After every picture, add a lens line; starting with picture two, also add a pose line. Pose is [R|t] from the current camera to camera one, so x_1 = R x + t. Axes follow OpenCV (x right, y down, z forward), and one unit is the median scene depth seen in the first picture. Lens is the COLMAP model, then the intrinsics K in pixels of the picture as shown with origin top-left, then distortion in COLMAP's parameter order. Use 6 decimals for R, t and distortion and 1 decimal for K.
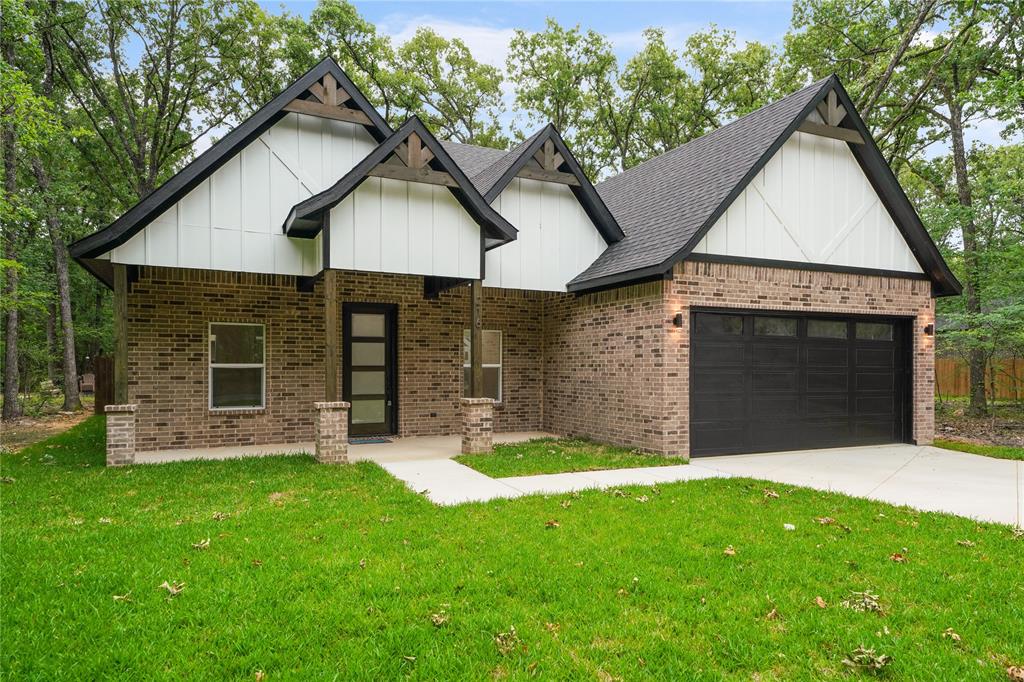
lens RADIAL K [[642.1, 0, 512.6], [0, 642.1, 367.0], [0, 0, 1]] dist [0.029035, 0.000089]
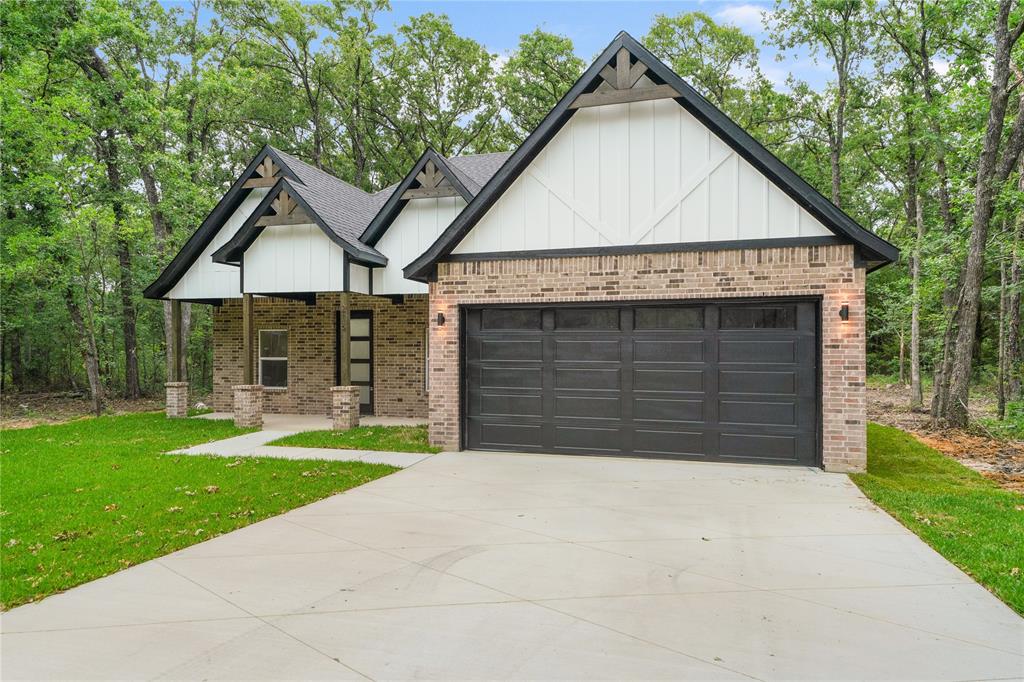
lens RADIAL K [[658.4, 0, 511.9], [0, 658.4, 344.4], [0, 0, 1]] dist [0.040760, -0.010084]
pose [[0.750800, -0.009700, -0.660458, 0.978708], [-0.000611, 0.999882, -0.015380, -0.012305], [0.660529, 0.011950, 0.750705, 0.233370]]
